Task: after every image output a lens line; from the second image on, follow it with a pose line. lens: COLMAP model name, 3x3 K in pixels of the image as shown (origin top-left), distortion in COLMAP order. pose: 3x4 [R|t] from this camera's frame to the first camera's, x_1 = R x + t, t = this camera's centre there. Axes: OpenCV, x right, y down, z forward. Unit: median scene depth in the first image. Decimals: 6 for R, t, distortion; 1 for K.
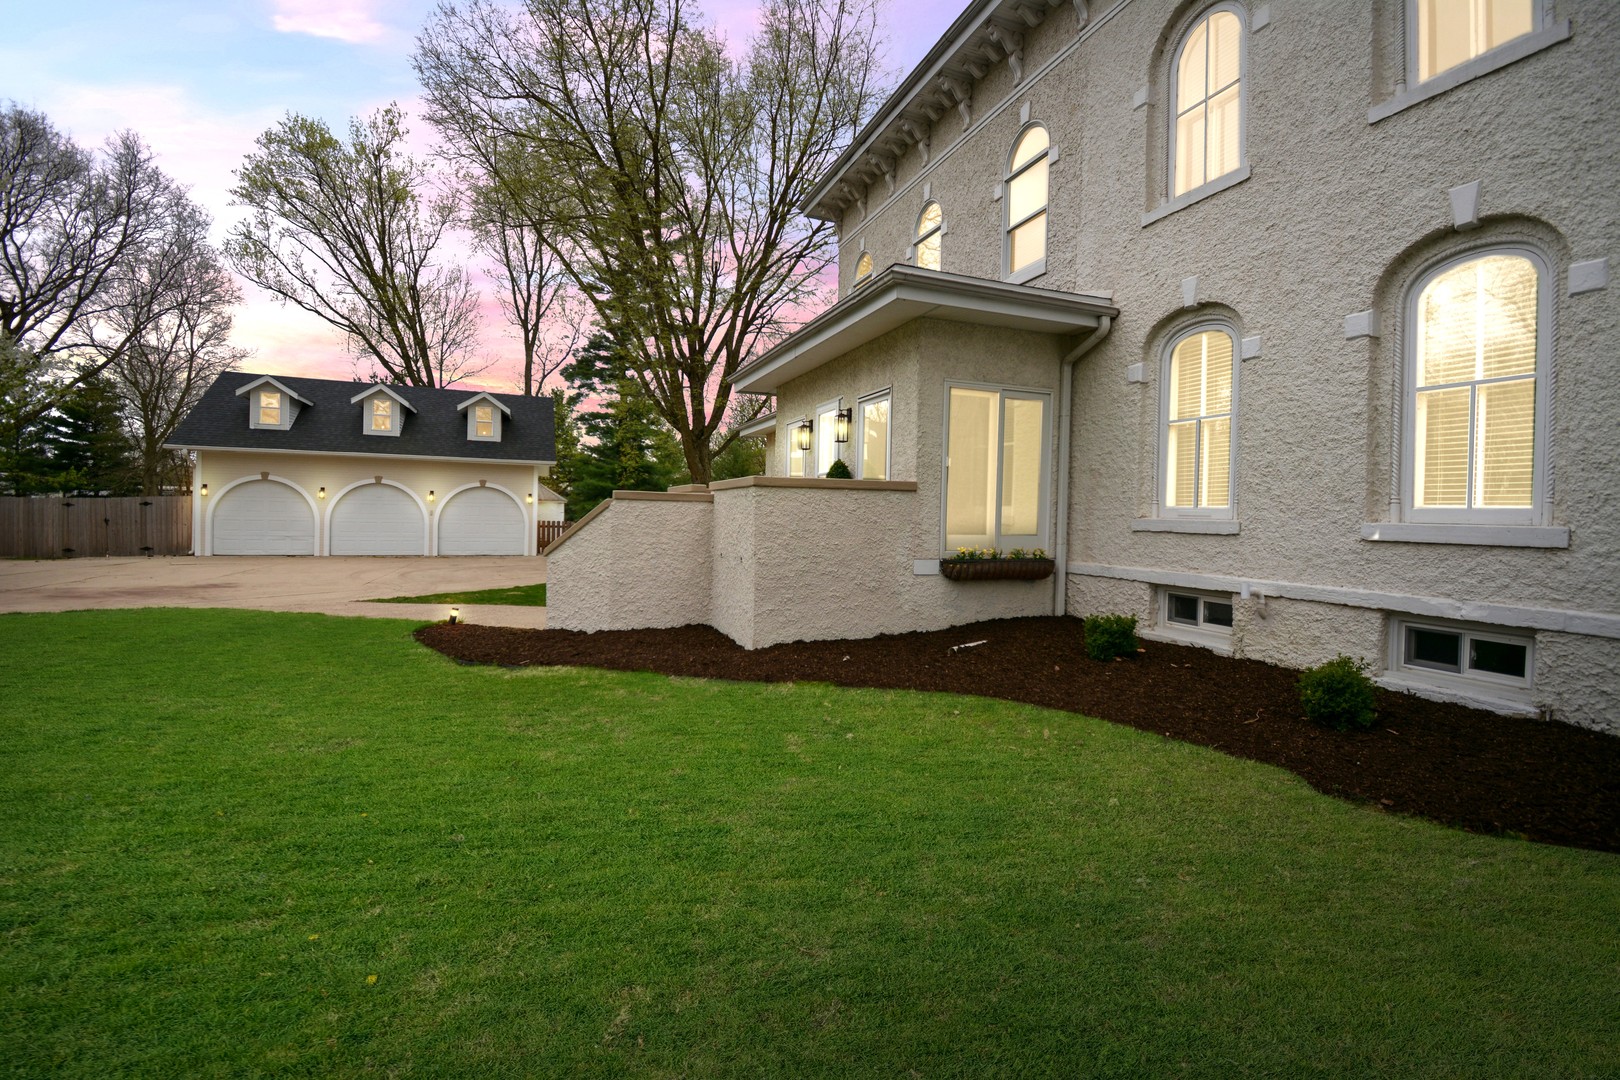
lens RADIAL K [[705.3, 0, 812.9], [0, 705.3, 518.5], [0, 0, 1]] dist [0.010463, -0.021259]
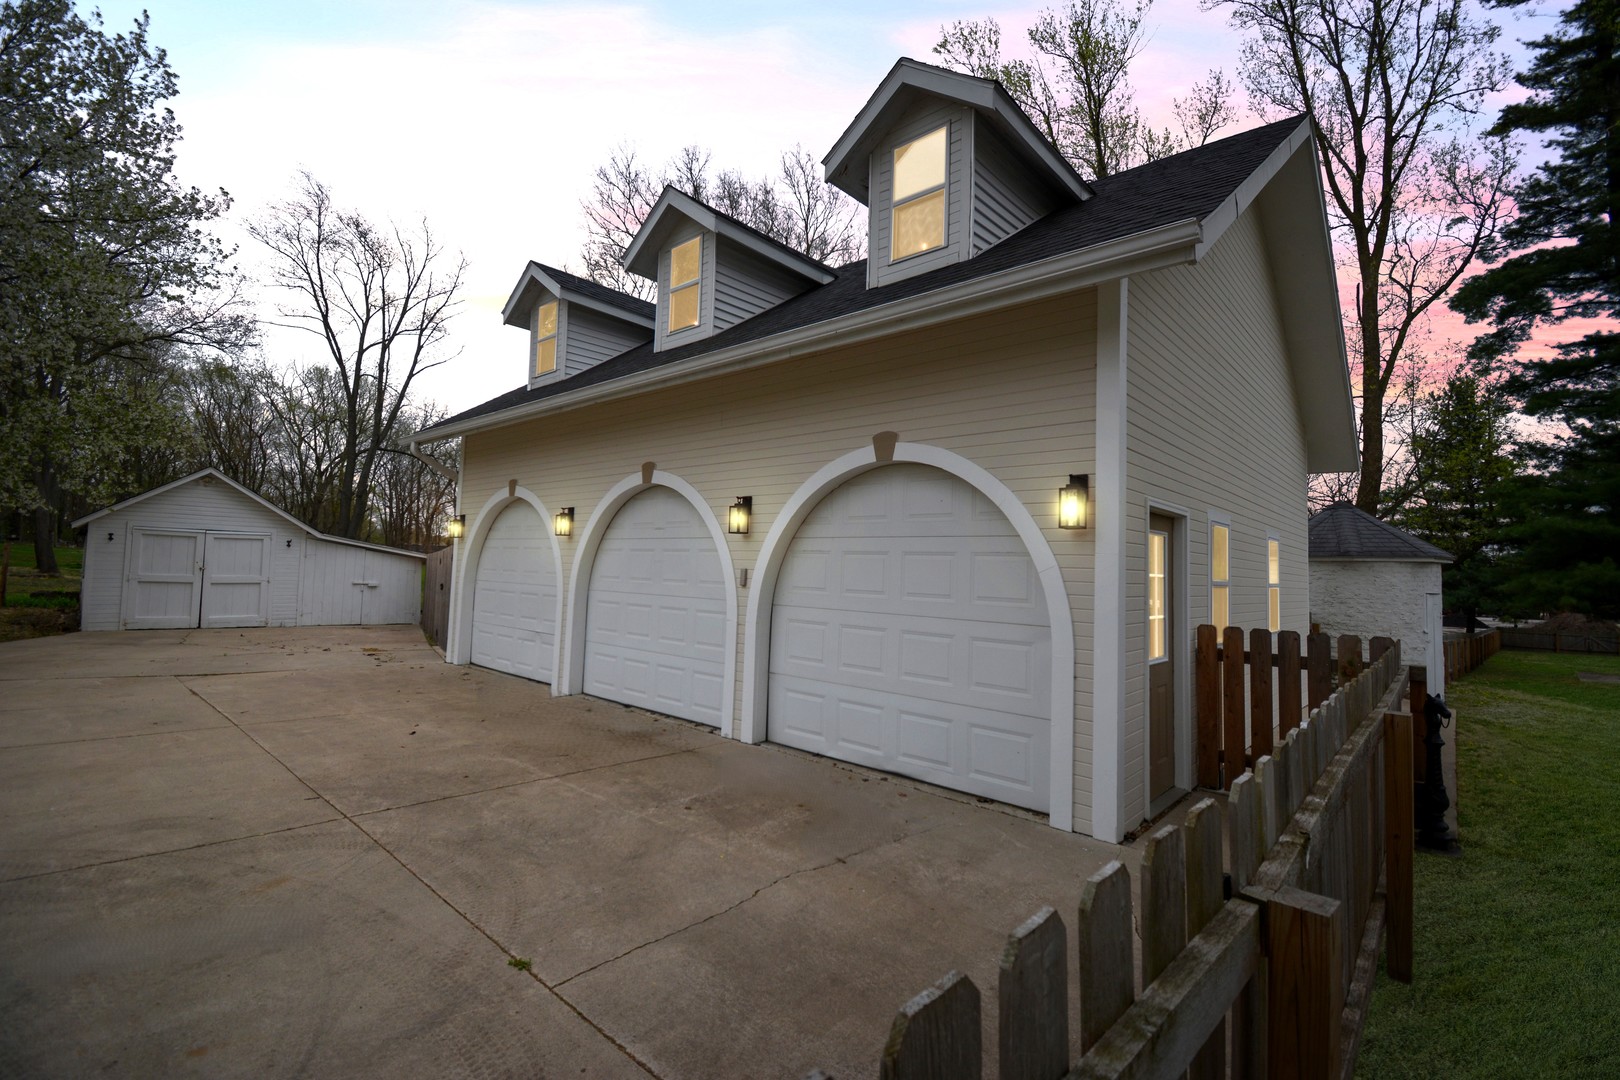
lens RADIAL K [[710.0, 0, 817.9], [0, 710.0, 523.5], [0, 0, 1]] dist [0.000658, -0.017298]
pose [[0.437891, -0.068145, -0.896442, -0.161158], [-0.028290, 0.995585, -0.089501, -0.003166], [0.898583, 0.064552, 0.434030, 0.515521]]
